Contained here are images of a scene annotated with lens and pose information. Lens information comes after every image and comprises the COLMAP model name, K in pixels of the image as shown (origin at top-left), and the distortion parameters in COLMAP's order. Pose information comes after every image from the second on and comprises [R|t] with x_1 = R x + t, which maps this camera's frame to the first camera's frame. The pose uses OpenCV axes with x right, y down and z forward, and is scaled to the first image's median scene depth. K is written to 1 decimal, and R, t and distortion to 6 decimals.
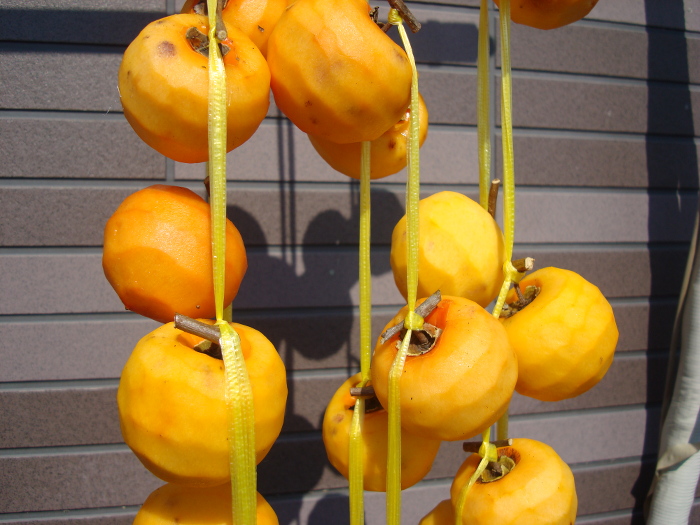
lens RADIAL K [[742.0, 0, 349.9], [0, 742.0, 260.6], [0, 0, 1]] dist [-0.114314, 0.000000]
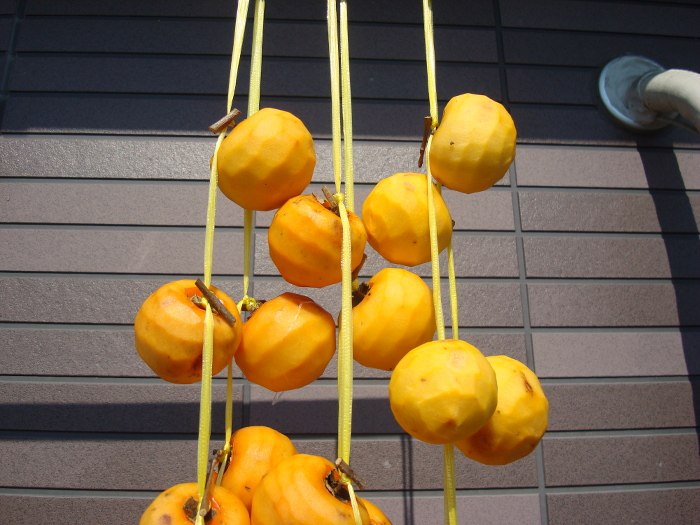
lens RADIAL K [[742.0, 0, 350.6], [0, 742.0, 262.5], [0, 0, 1]] dist [-0.114314, 0.000000]
pose [[0.981055, -0.077057, -0.177745, 0.148542], [0.001575, 0.920634, -0.390423, -0.078326], [0.193723, 0.382746, 0.903314, -0.145664]]
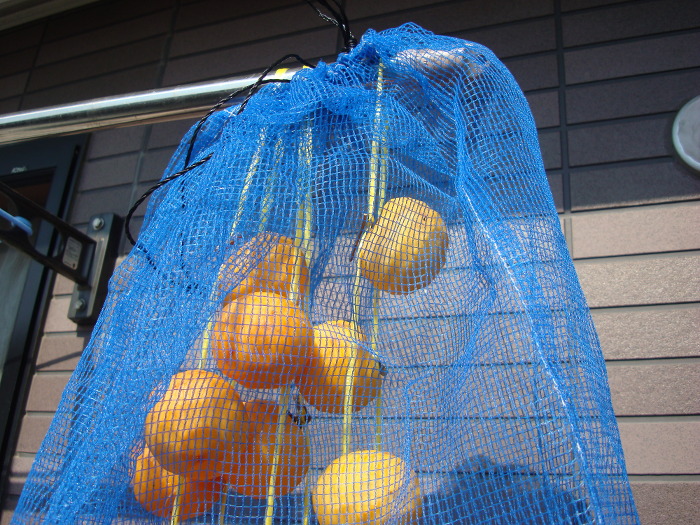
lens RADIAL K [[825.7, 0, 349.4], [0, 825.7, 263.2], [0, 0, 1]] dist [-0.135649, 0.000000]
pose [[0.784994, -0.178587, -0.593204, 0.724157], [-0.134622, 0.885491, -0.444728, -0.076838], [0.604699, 0.428967, 0.671064, -0.050925]]
